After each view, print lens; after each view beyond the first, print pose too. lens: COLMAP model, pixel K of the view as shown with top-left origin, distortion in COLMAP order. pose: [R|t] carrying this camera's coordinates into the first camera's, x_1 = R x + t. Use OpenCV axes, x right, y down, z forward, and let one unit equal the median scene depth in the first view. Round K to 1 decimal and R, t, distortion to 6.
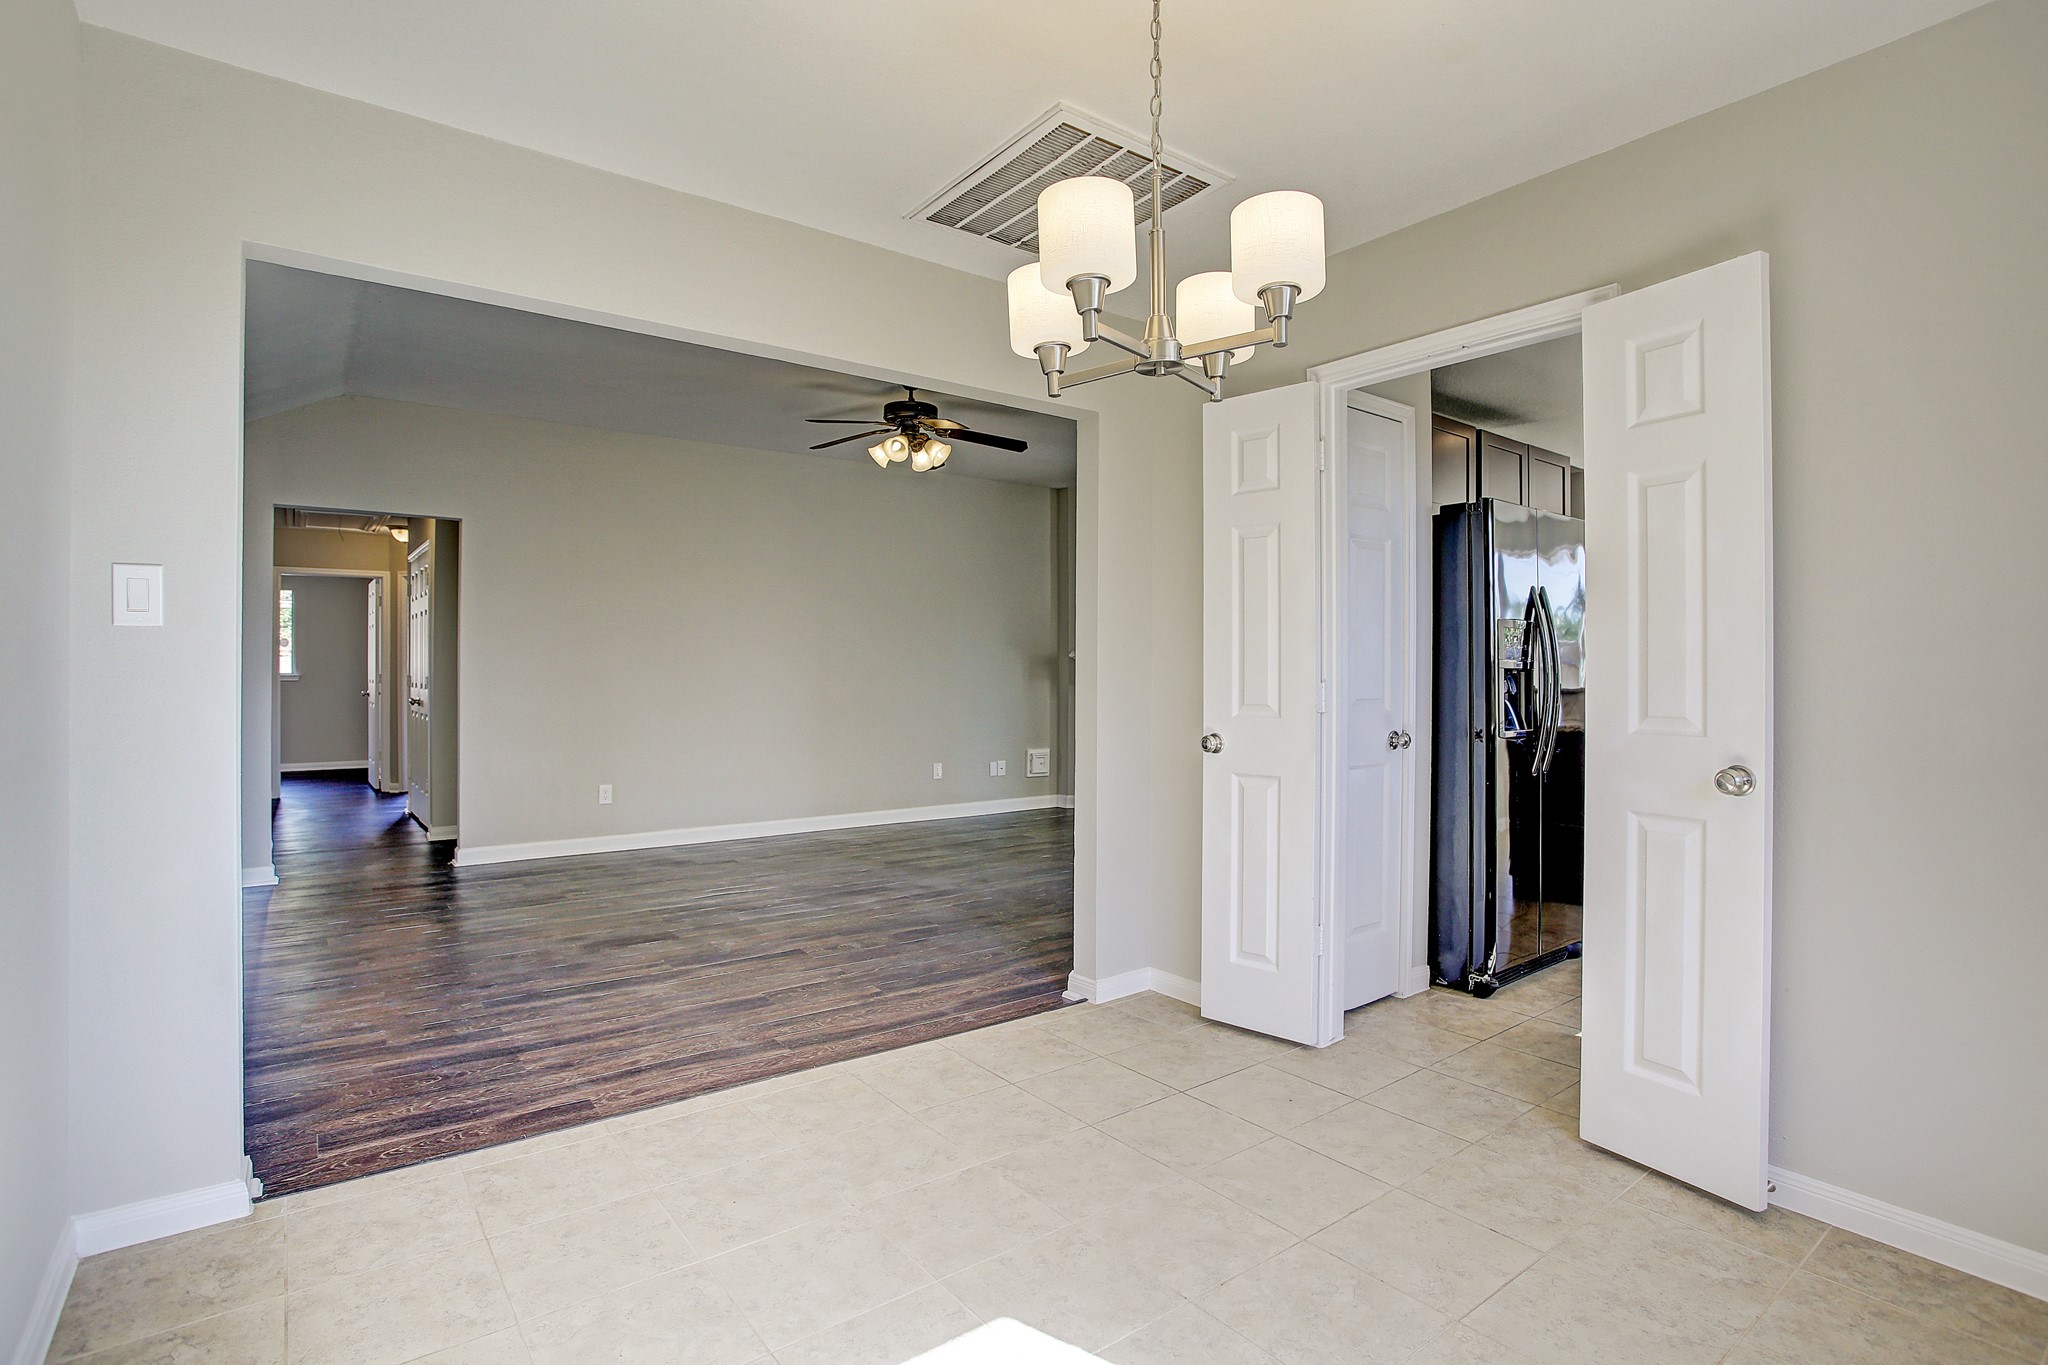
lens RADIAL K [[1006.8, 0, 1021.9], [0, 1006.8, 671.9], [0, 0, 1]] dist [-0.000241, -0.000019]
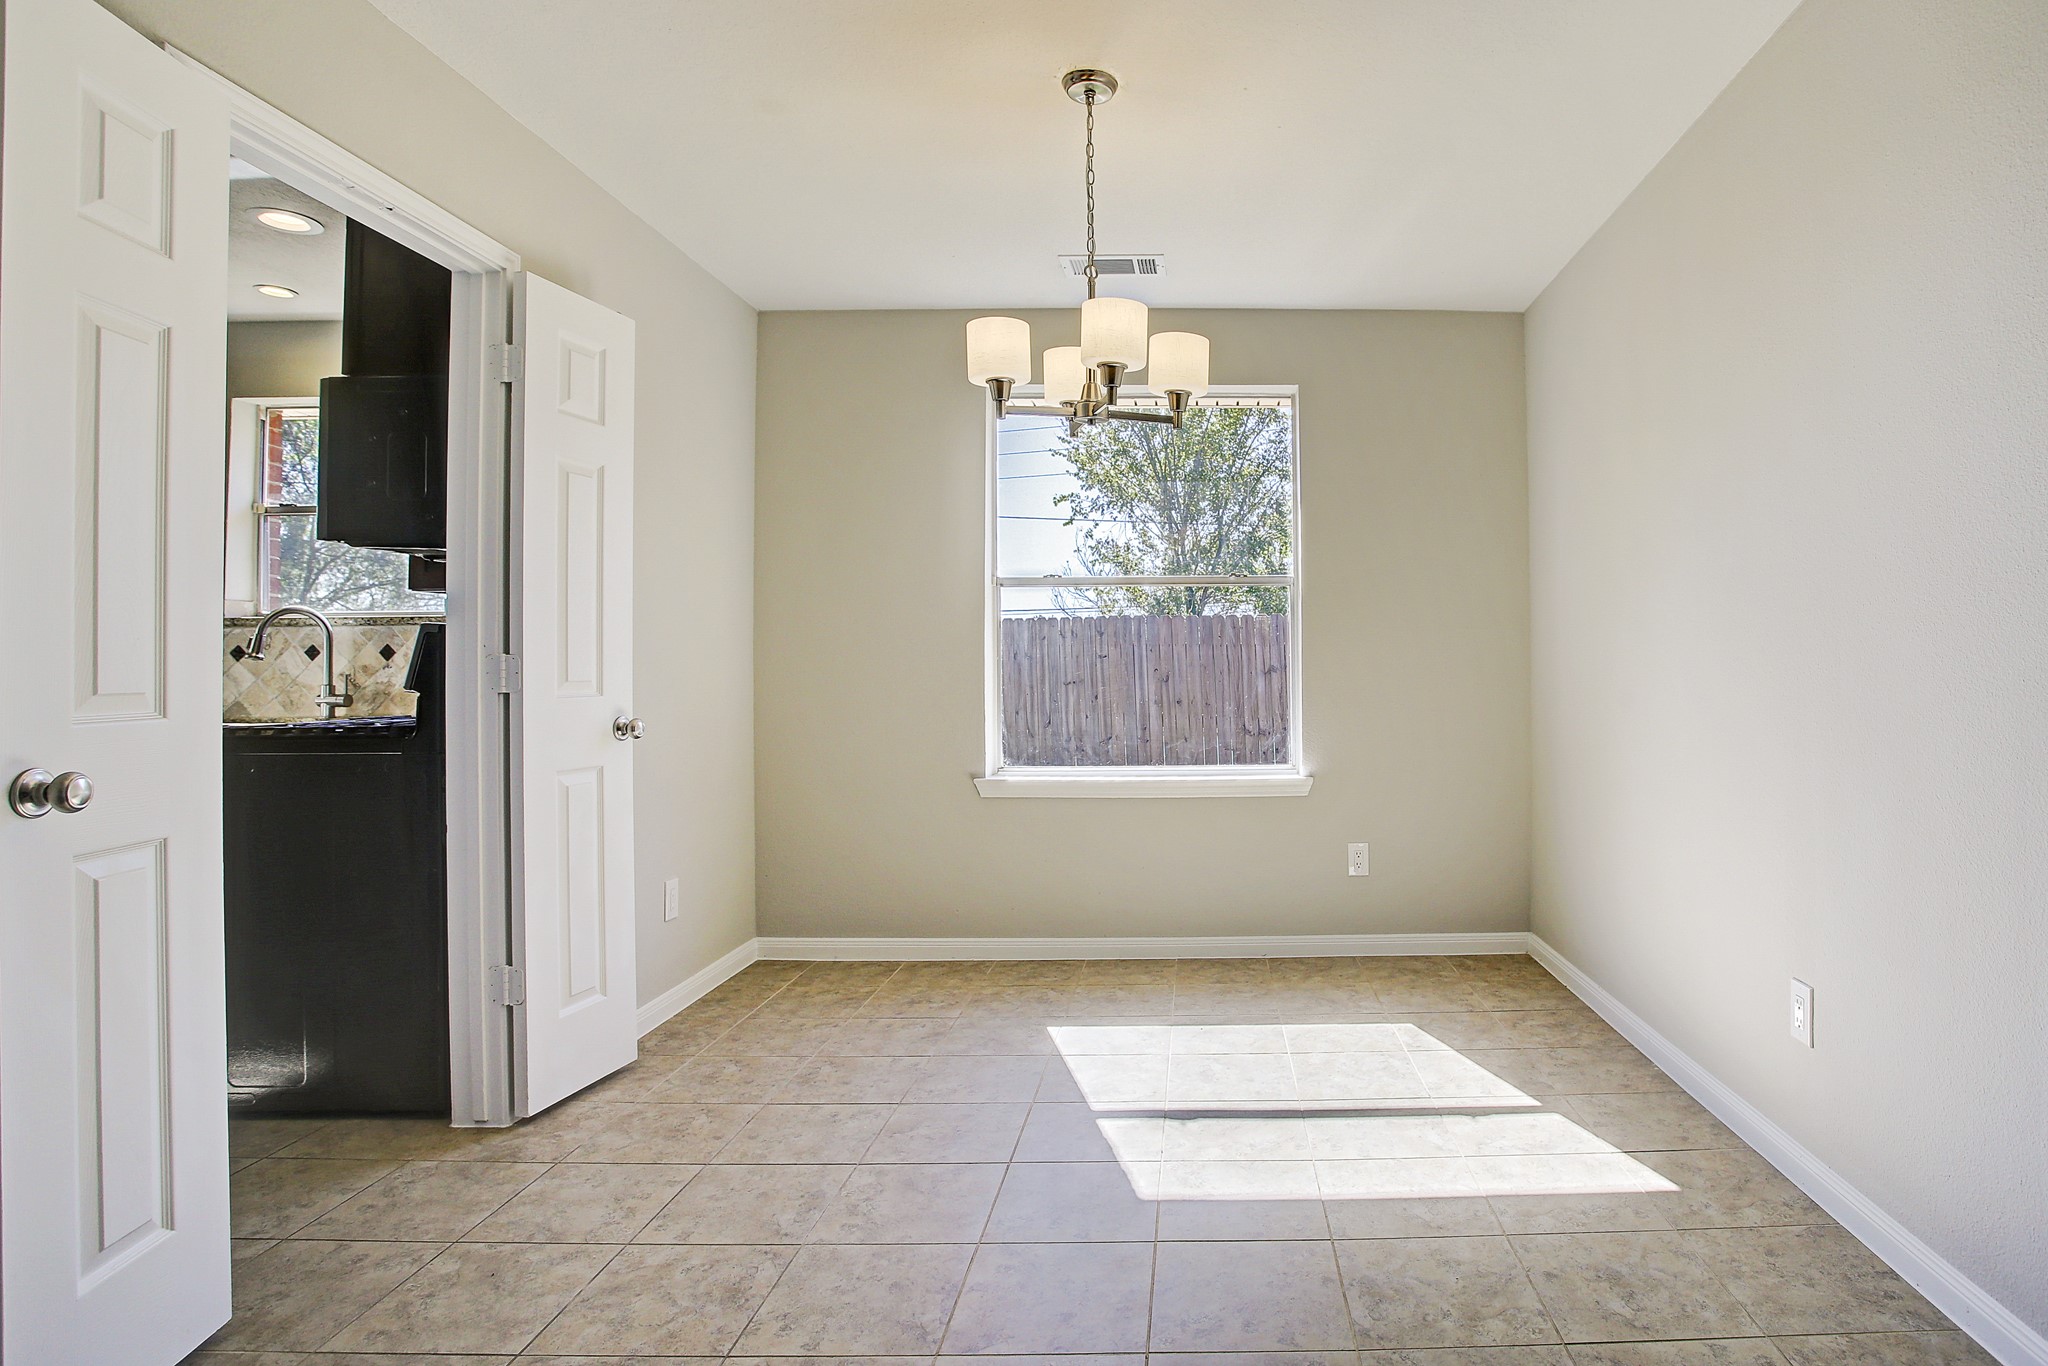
lens RADIAL K [[1006.8, 0, 1021.9], [0, 1006.8, 672.4], [0, 0, 1]] dist [-0.000241, -0.000019]
pose [[-0.684545, 0.003662, 0.728961, -0.644190], [0.003469, 0.999992, -0.001766, 0.004173], [-0.728962, 0.001320, -0.684553, 1.541593]]
